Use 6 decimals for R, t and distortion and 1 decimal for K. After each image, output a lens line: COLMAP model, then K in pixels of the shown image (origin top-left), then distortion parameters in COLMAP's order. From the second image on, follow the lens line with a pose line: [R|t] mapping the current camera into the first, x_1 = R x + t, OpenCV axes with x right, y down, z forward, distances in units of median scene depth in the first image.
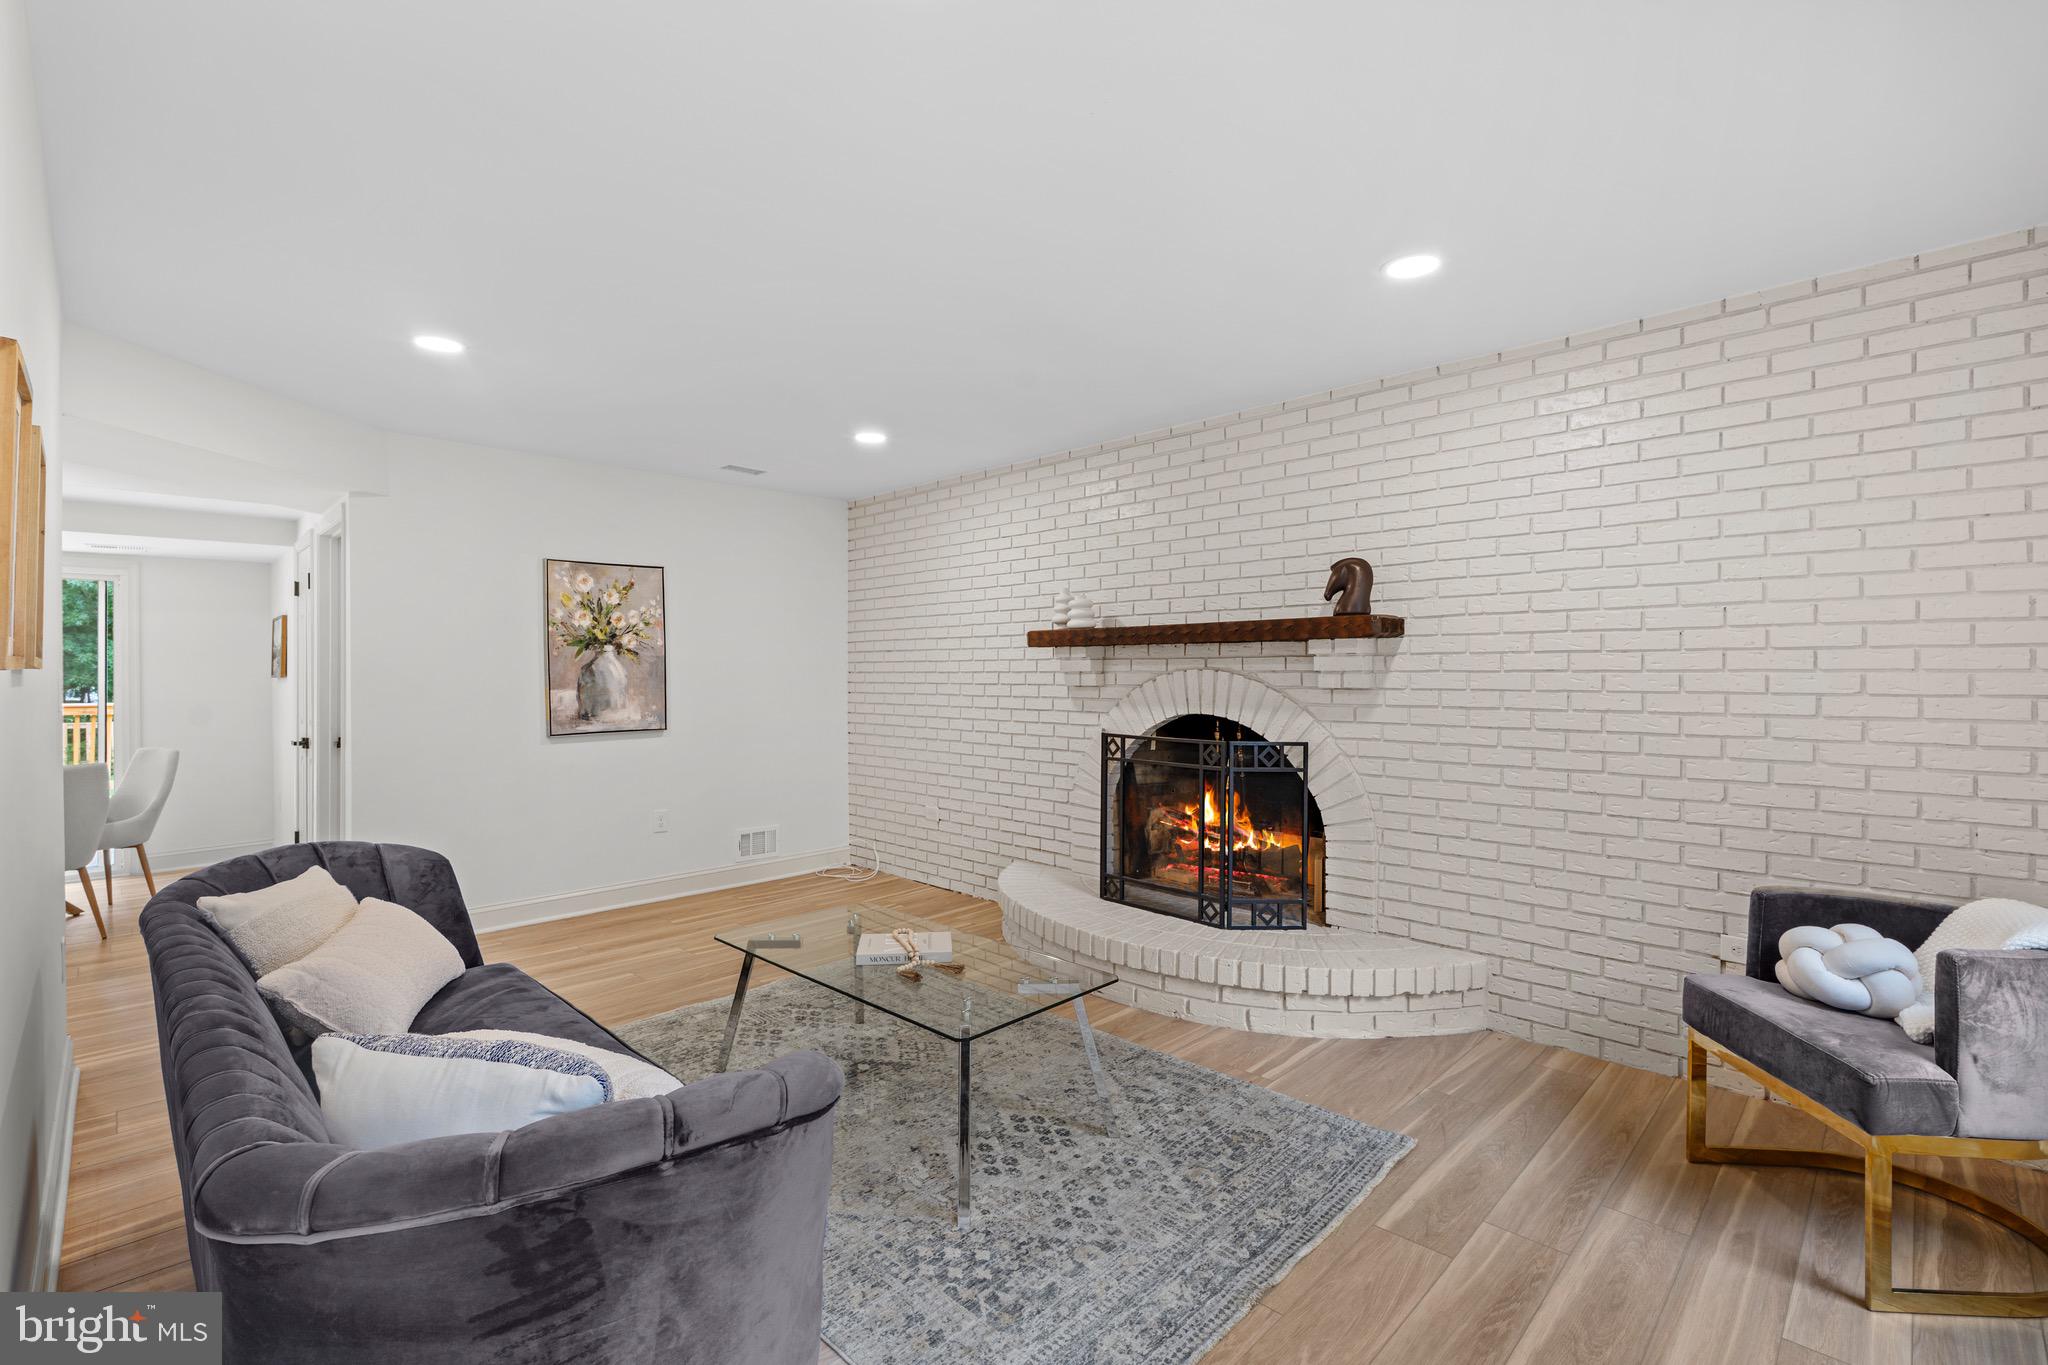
lens RADIAL K [[907.3, 0, 1020.1], [0, 907.3, 676.6], [0, 0, 1]] dist [-0.003320, -0.000246]
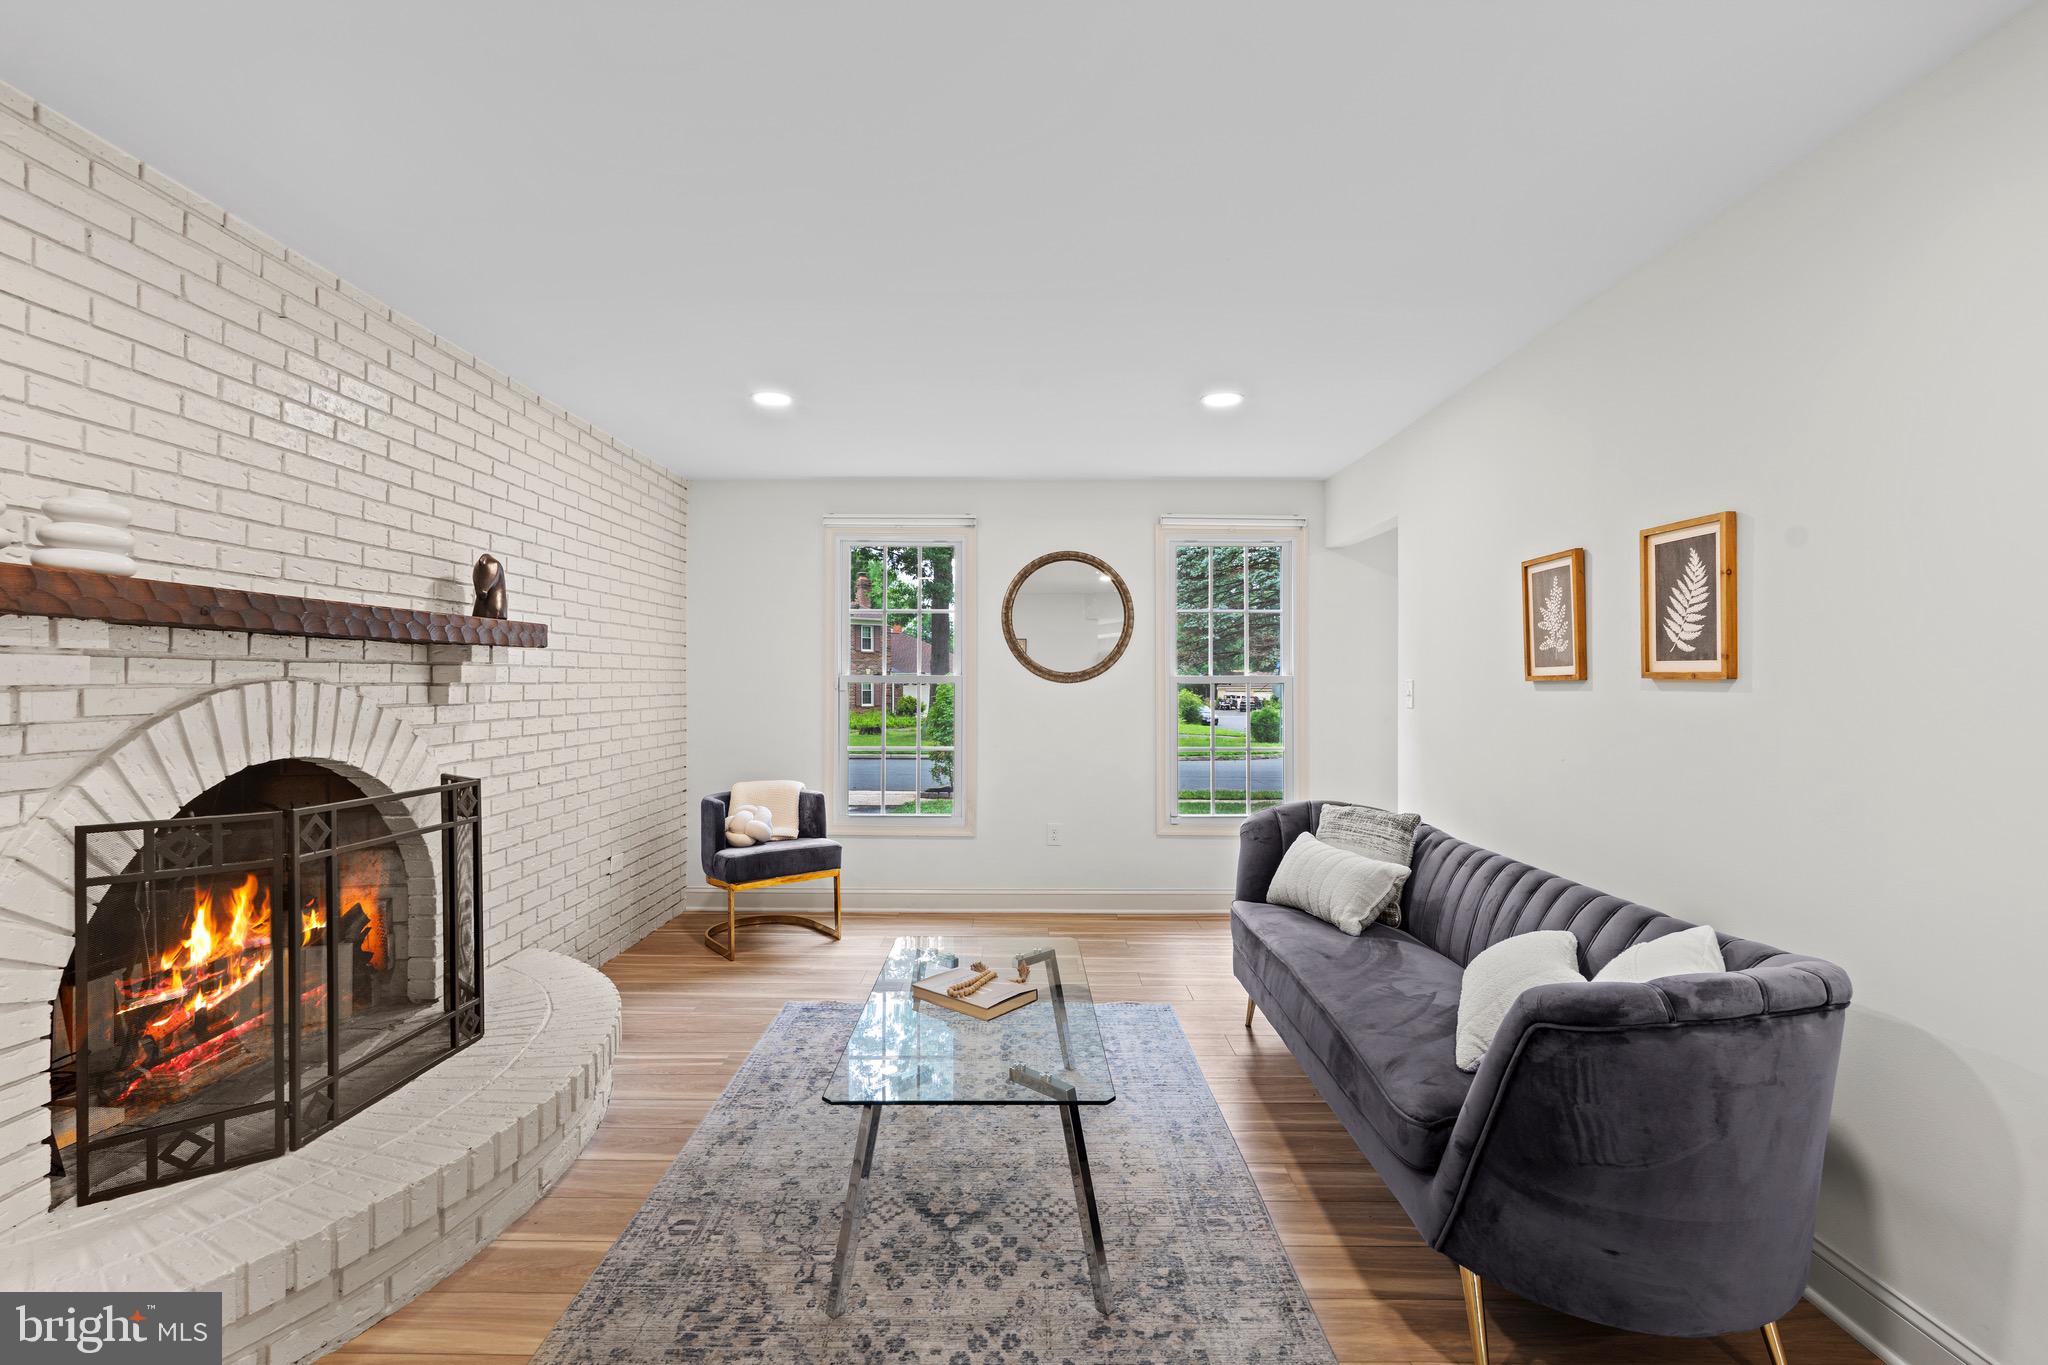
lens RADIAL K [[907.3, 0, 1015.8], [0, 907.3, 688.2], [0, 0, 1]] dist [-0.003320, -0.000246]
pose [[-0.700409, -0.005800, 0.713718, -0.746096], [0.005113, 0.999901, 0.013143, -0.011550], [-0.713724, 0.012855, -0.700310, 1.501057]]
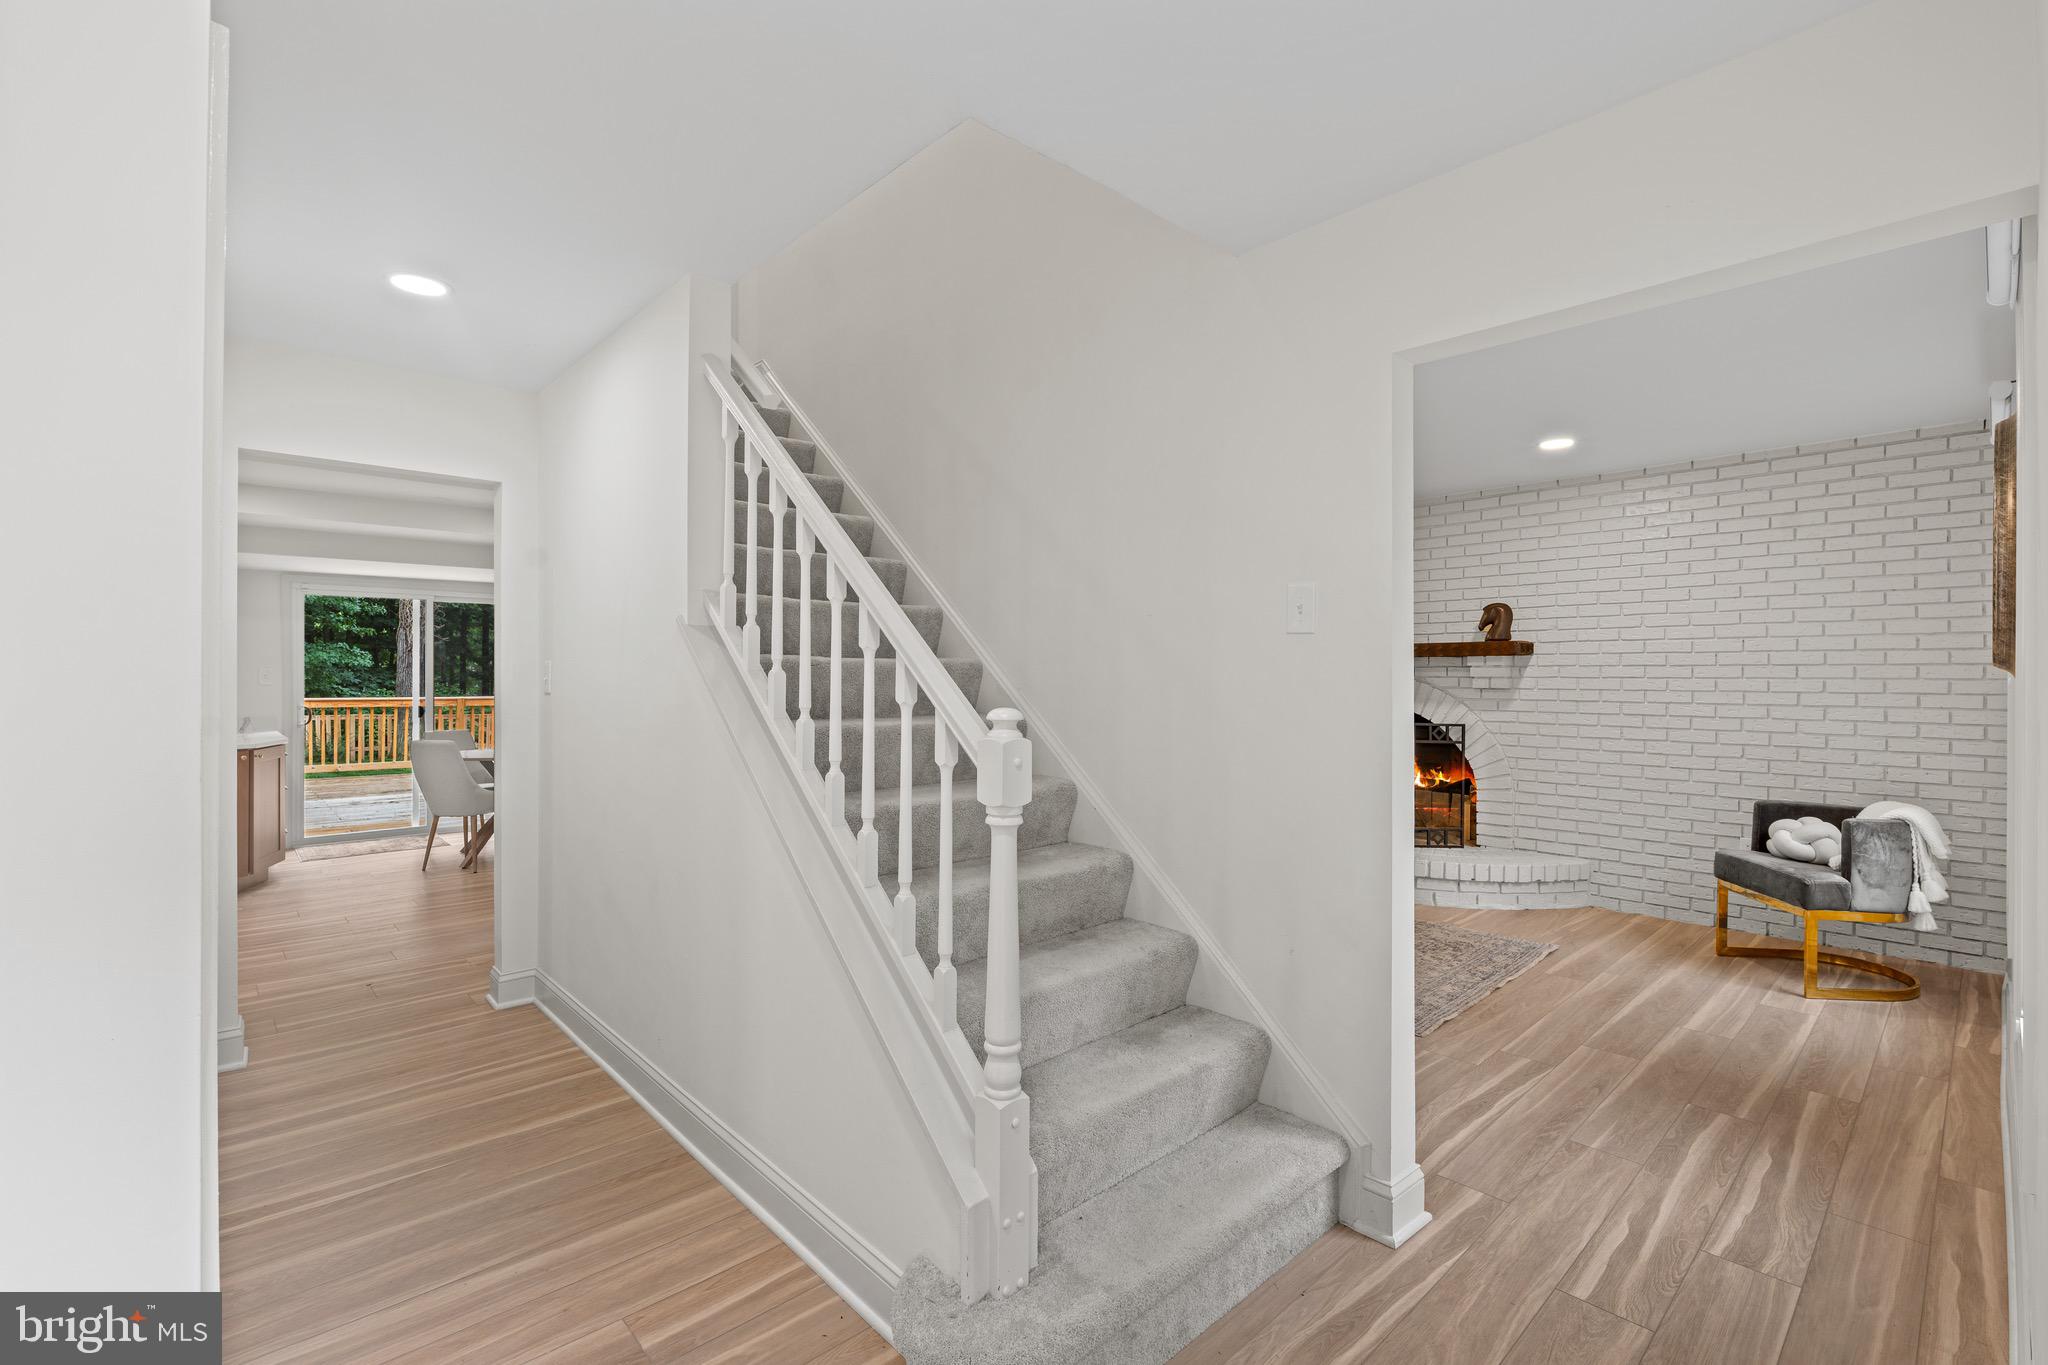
lens RADIAL K [[907.3, 0, 1024.9], [0, 907.3, 678.9], [0, 0, 1]] dist [-0.003320, -0.000246]
pose [[0.999305, 0.004953, -0.036956, -0.446726], [-0.004995, 0.999987, -0.001052, 0.003095], [0.036950, 0.001236, 0.999316, -0.663952]]
